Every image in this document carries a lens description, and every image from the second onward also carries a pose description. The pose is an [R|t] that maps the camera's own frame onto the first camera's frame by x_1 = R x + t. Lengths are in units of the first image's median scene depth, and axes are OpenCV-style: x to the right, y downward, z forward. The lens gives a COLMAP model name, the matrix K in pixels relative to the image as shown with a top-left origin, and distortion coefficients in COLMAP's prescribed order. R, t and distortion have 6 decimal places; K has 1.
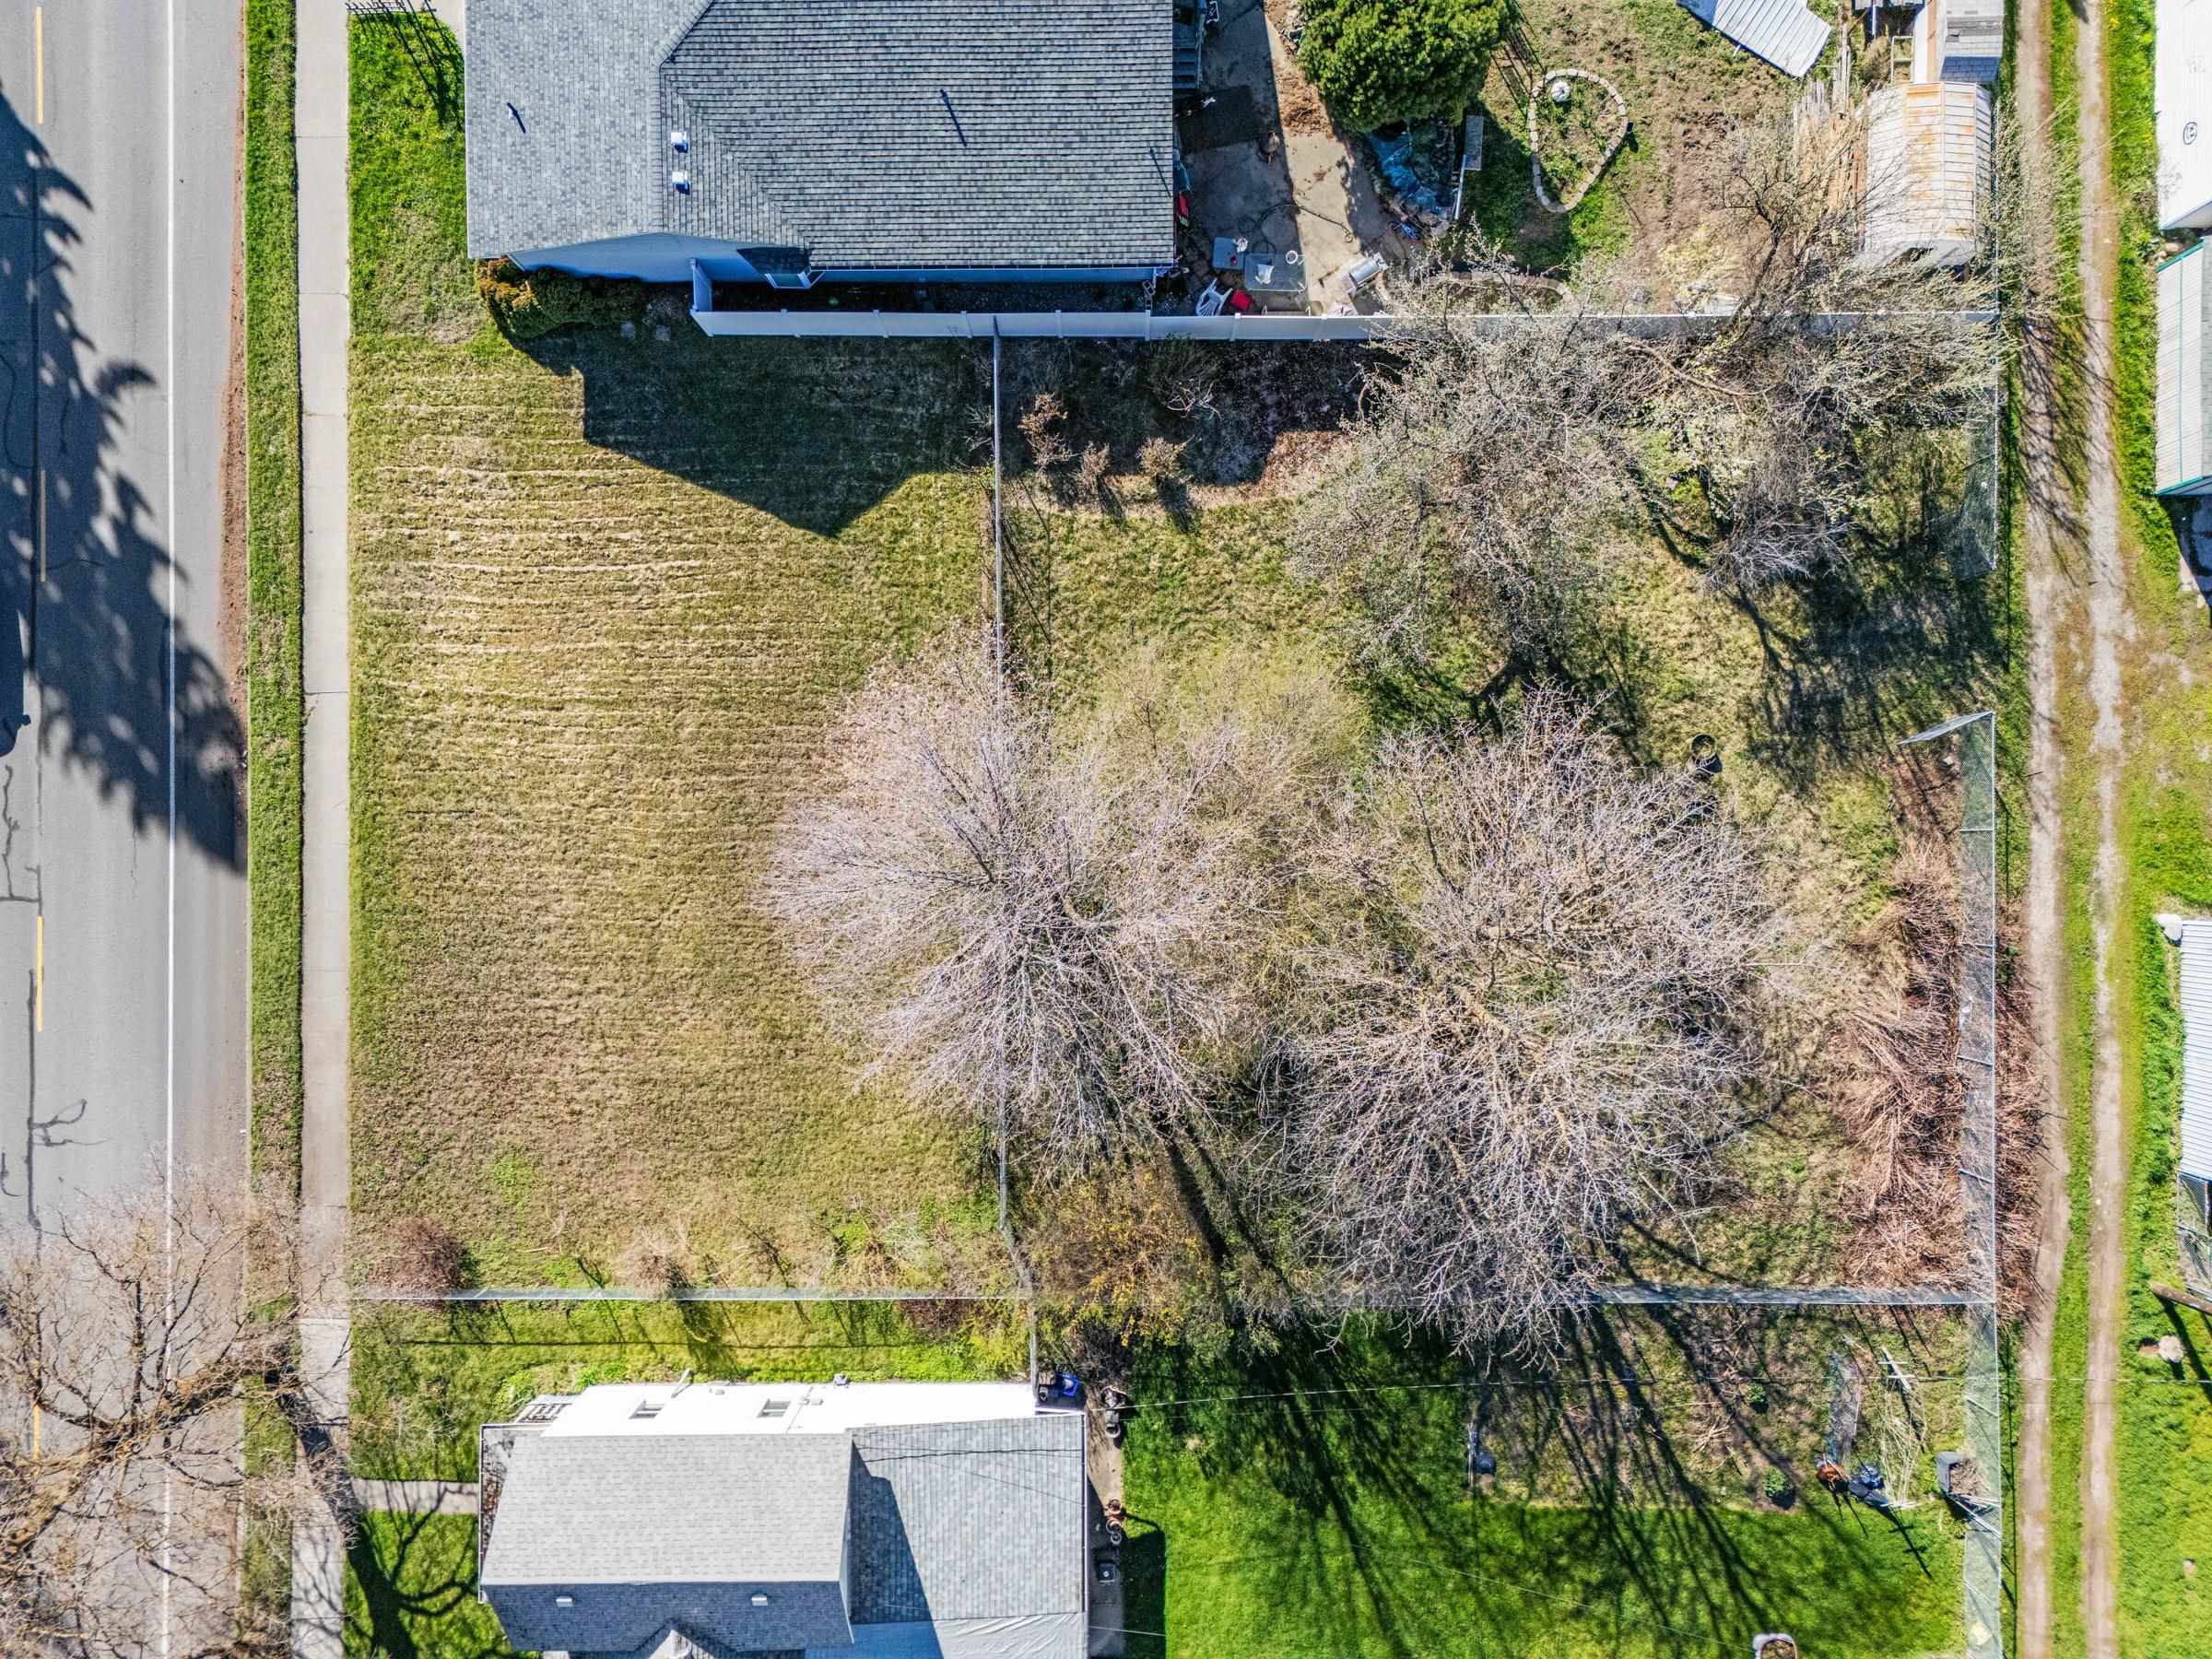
lens RADIAL K [[1609.0, 0, 1106.0], [0, 1609.0, 829.5], [0, 0, 1]] dist [0.034471, -0.004234]
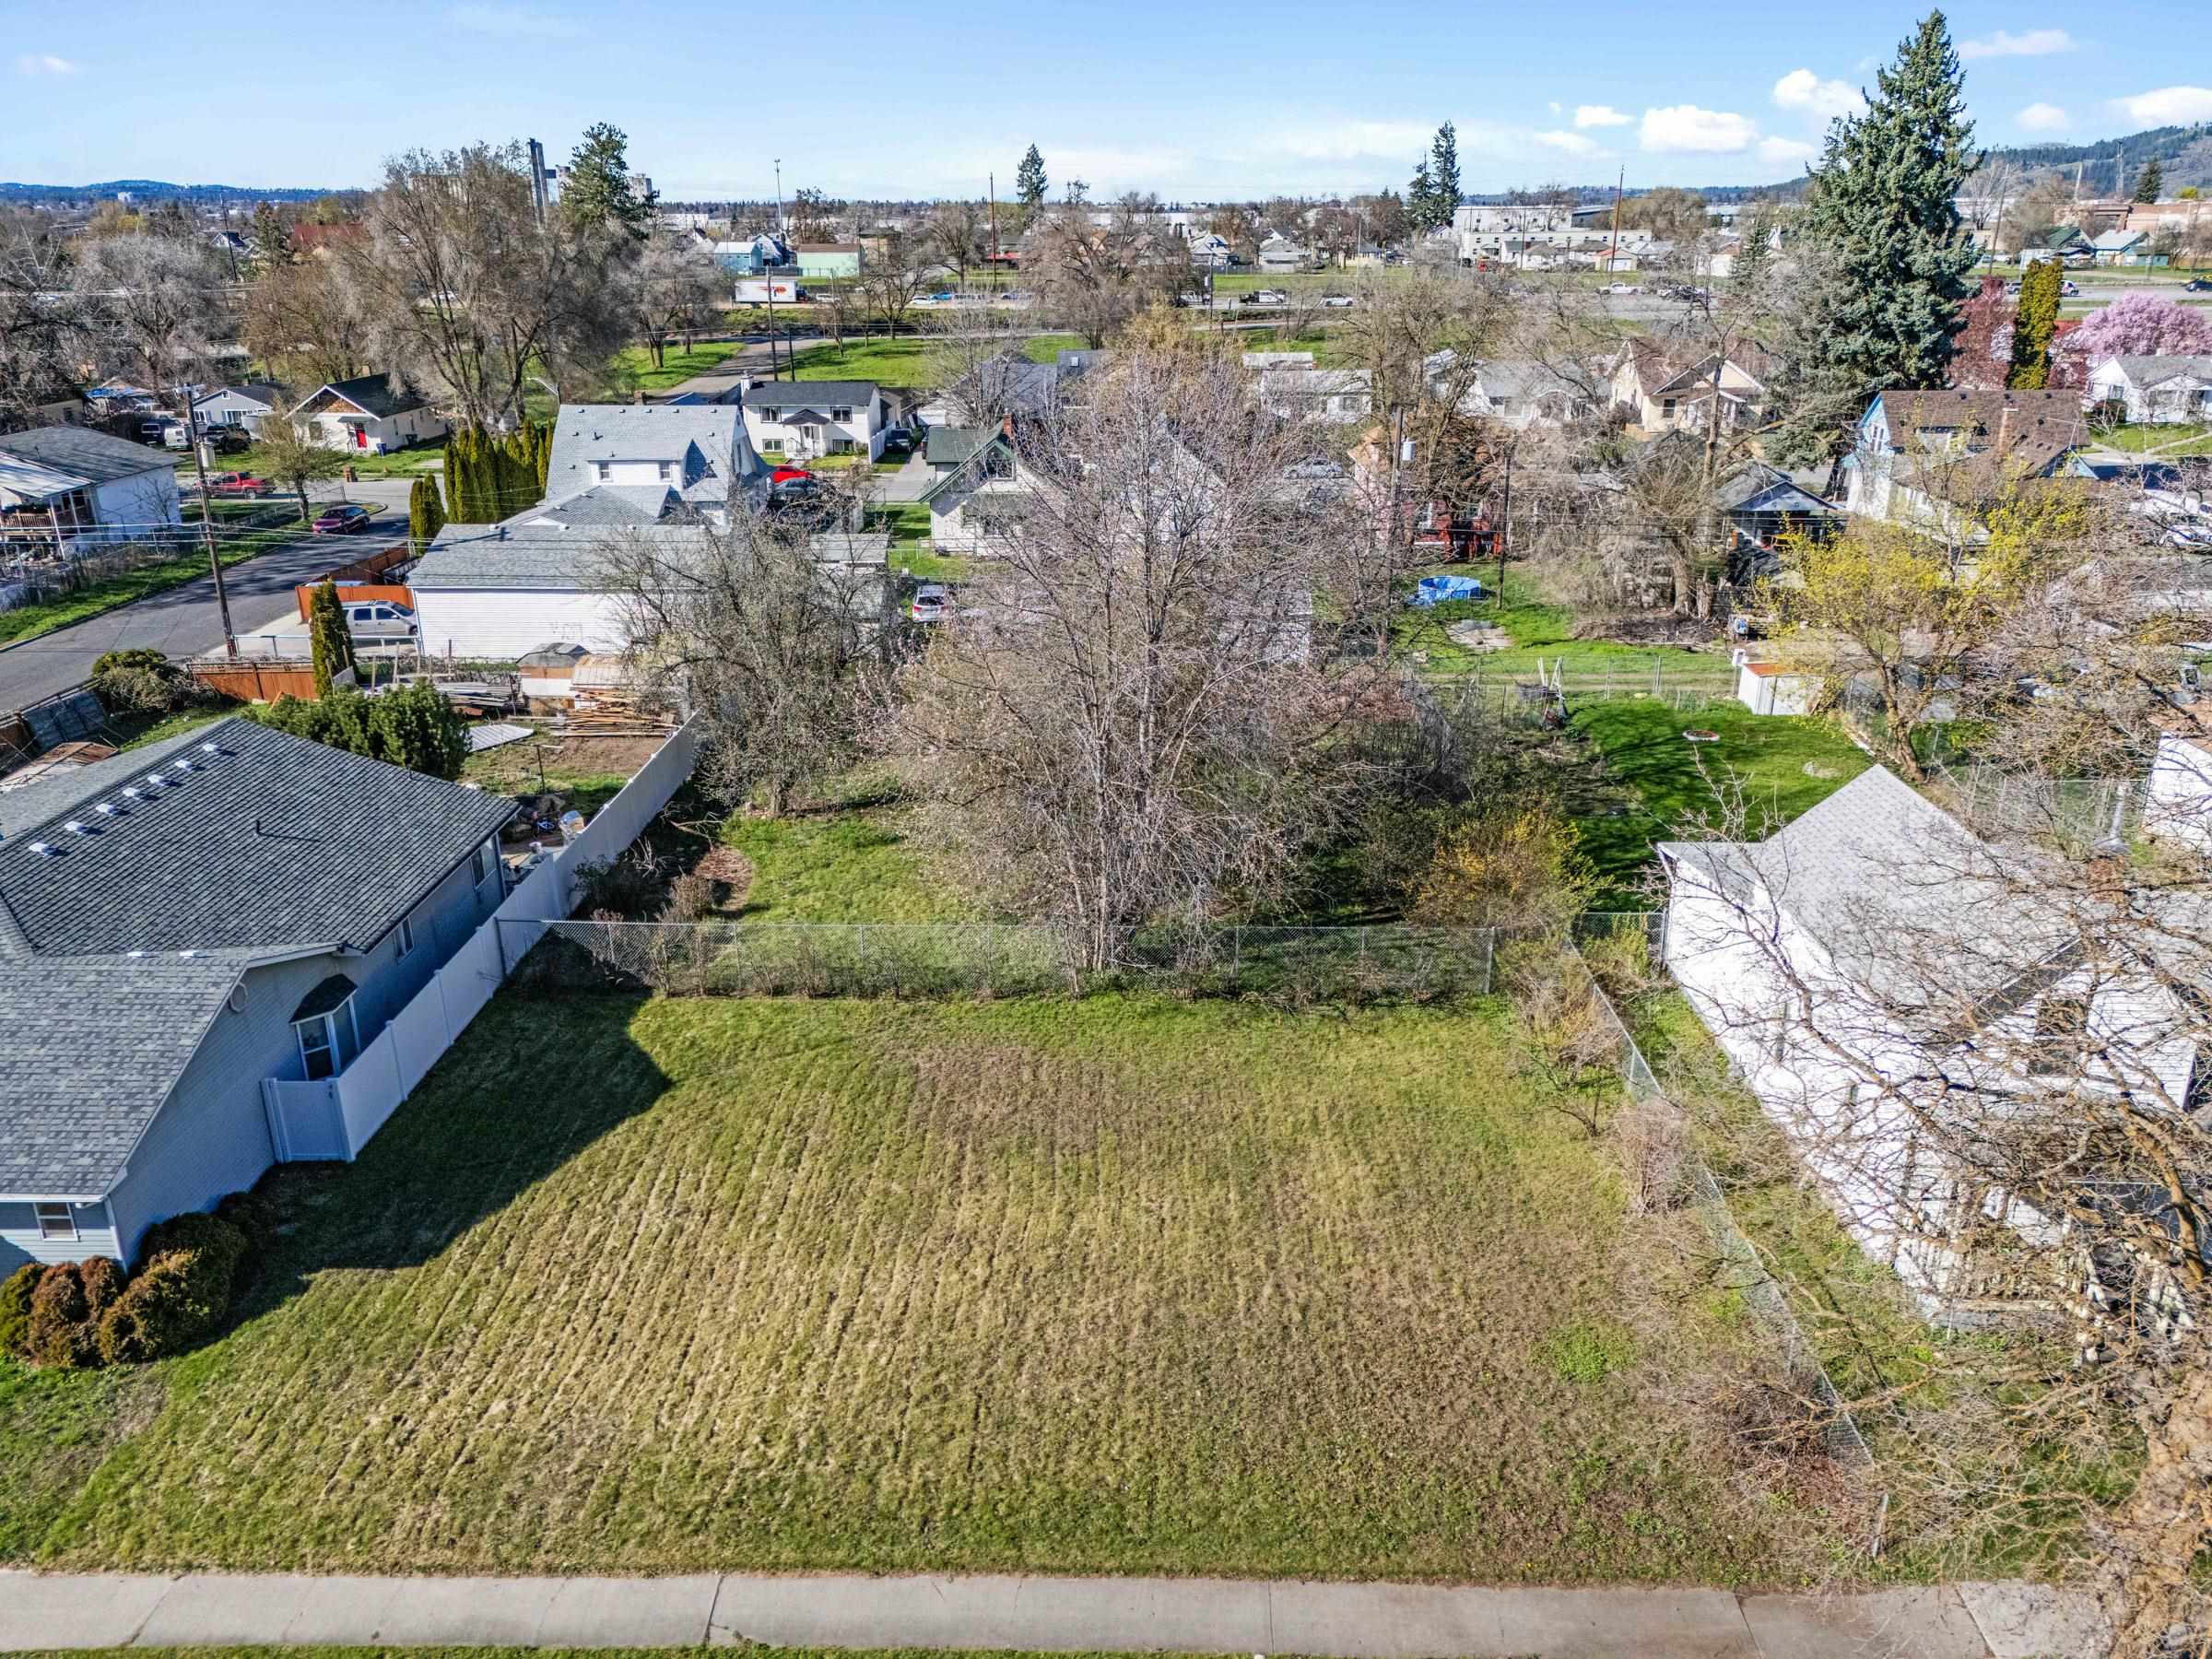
lens RADIAL K [[1609.0, 0, 1106.0], [0, 1609.0, 829.5], [0, 0, 1]] dist [0.034471, -0.004234]
pose [[0.023318, -0.354862, 0.934628, -0.863225], [0.999669, 0.018403, -0.017953, 0.041248], [-0.010829, 0.934738, 0.355173, 0.601328]]
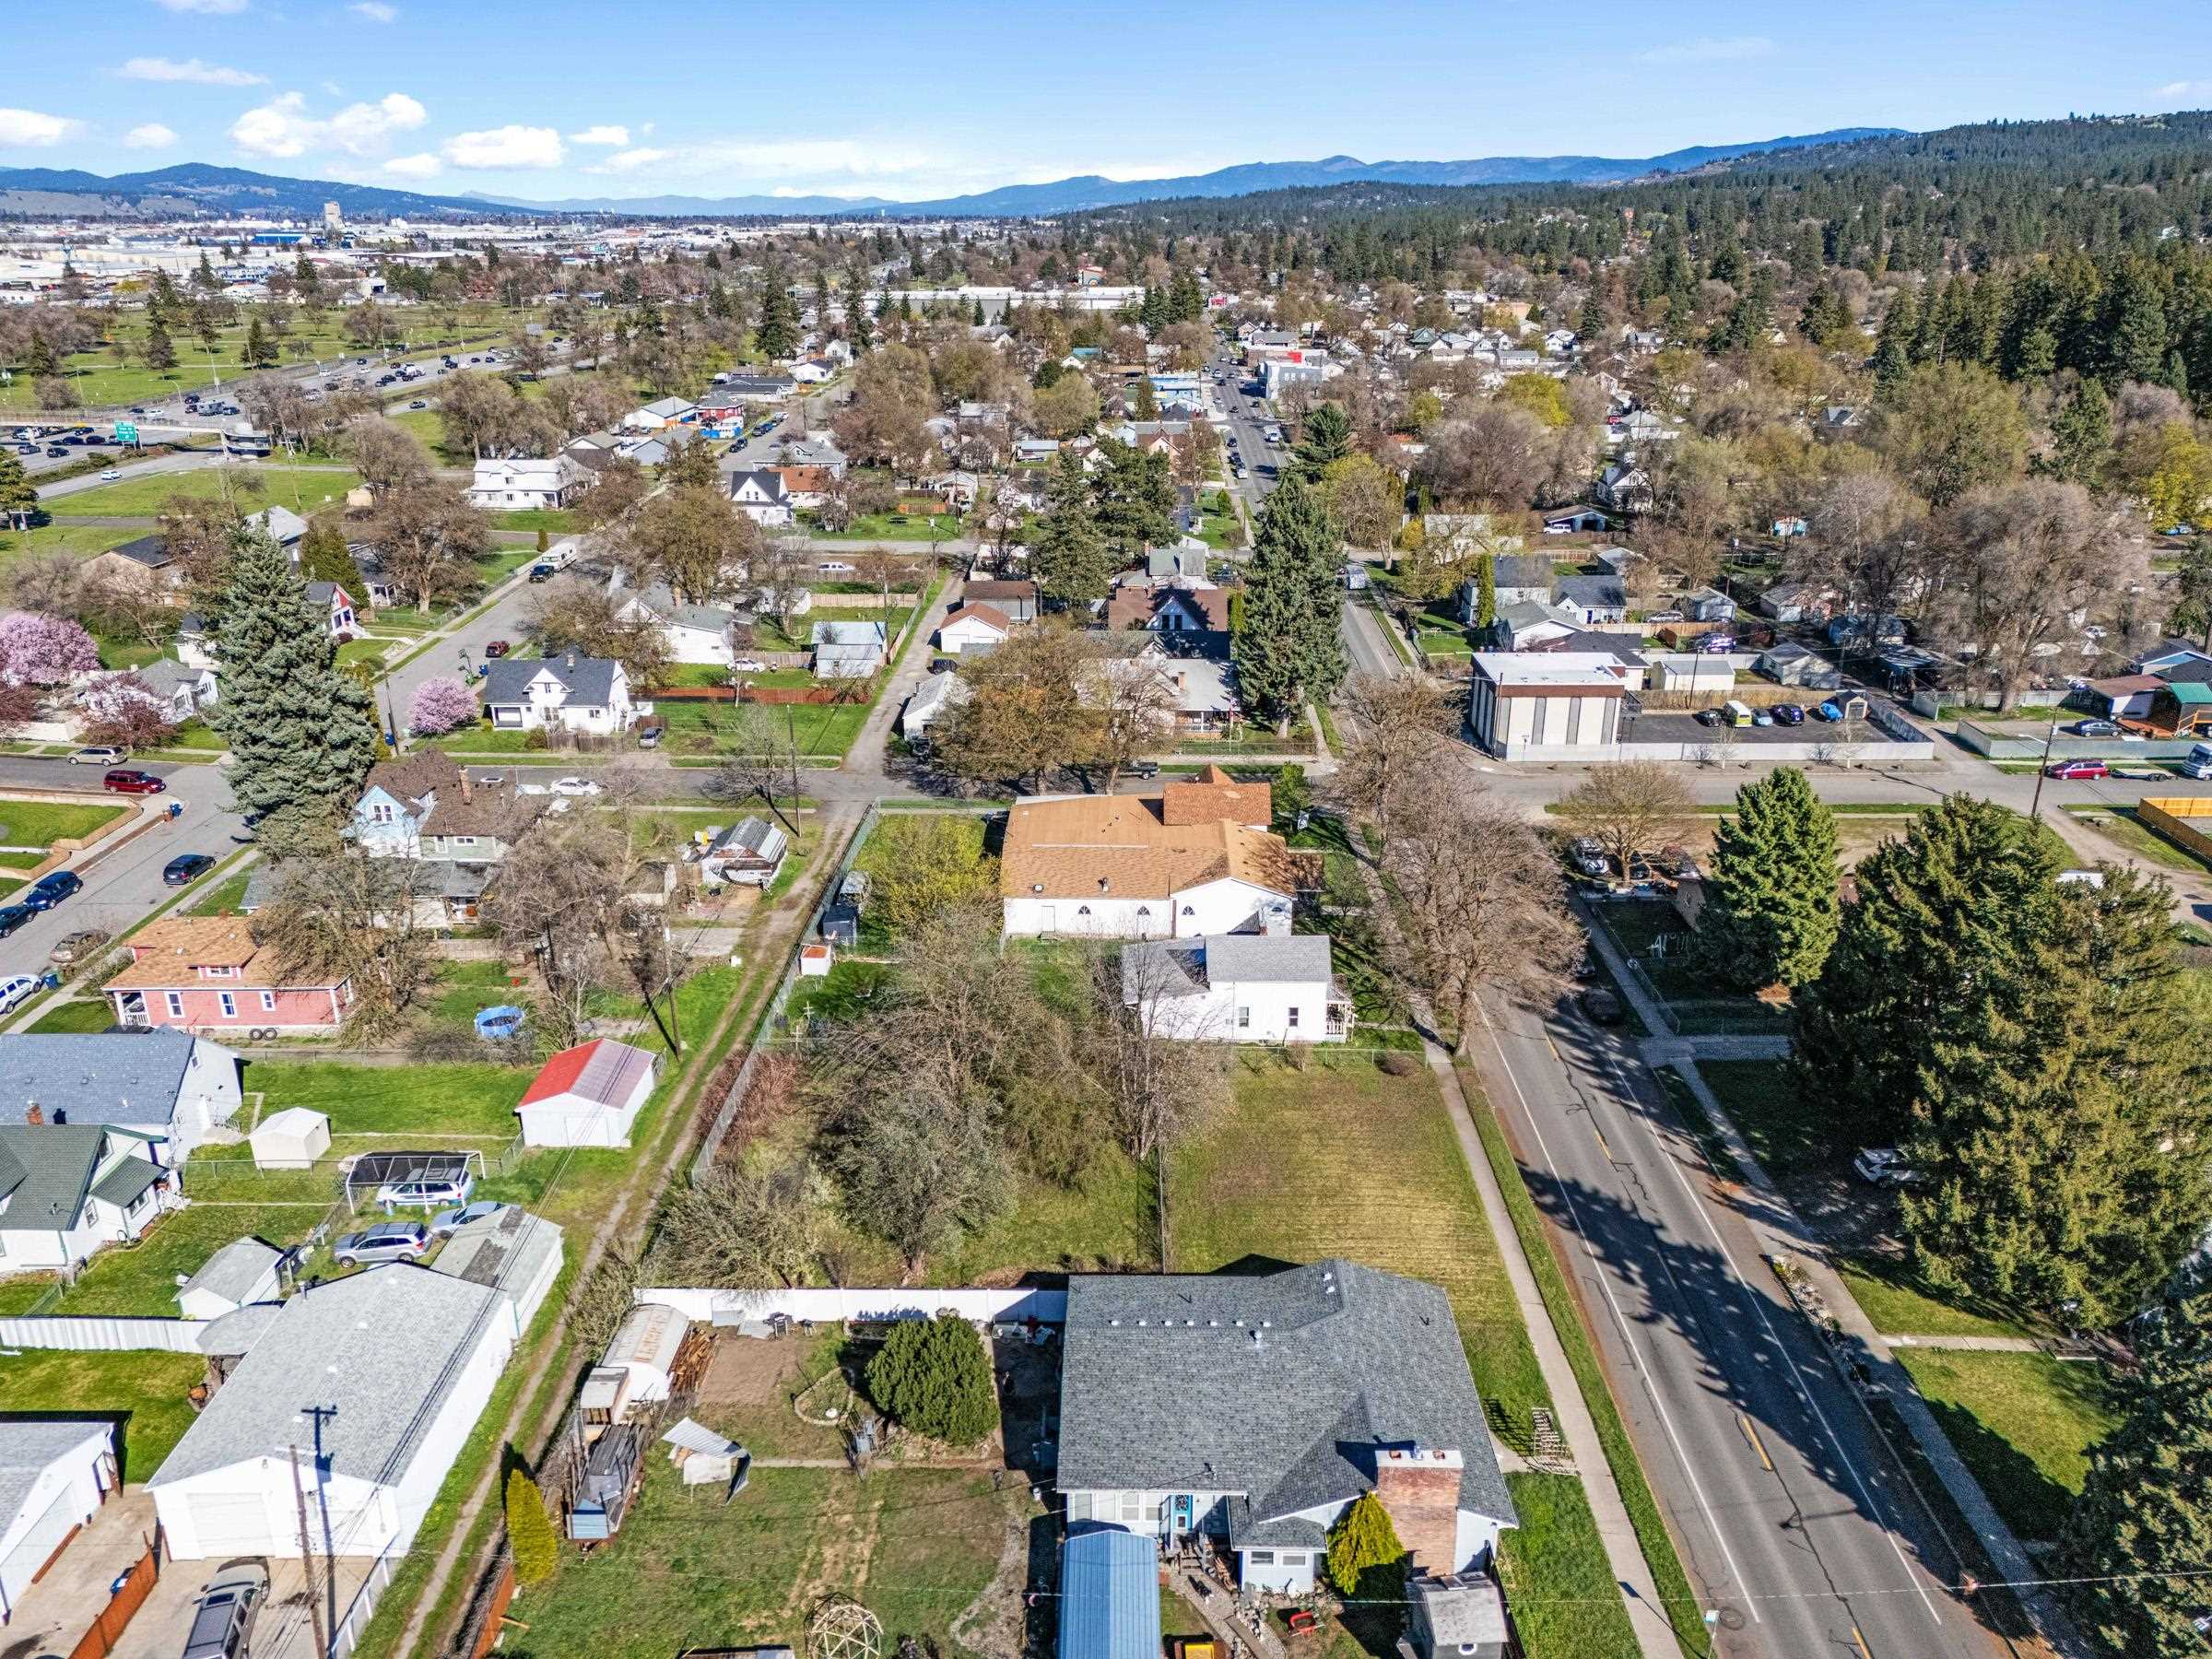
lens RADIAL K [[1609.0, 0, 1106.0], [0, 1609.0, 829.5], [0, 0, 1]] dist [0.034471, -0.004234]
pose [[-0.999892, -0.014155, 0.003897, 0.000907], [0.008563, -0.346619, 0.937967, -1.788502], [-0.011926, 0.937899, 0.346703, -0.125761]]
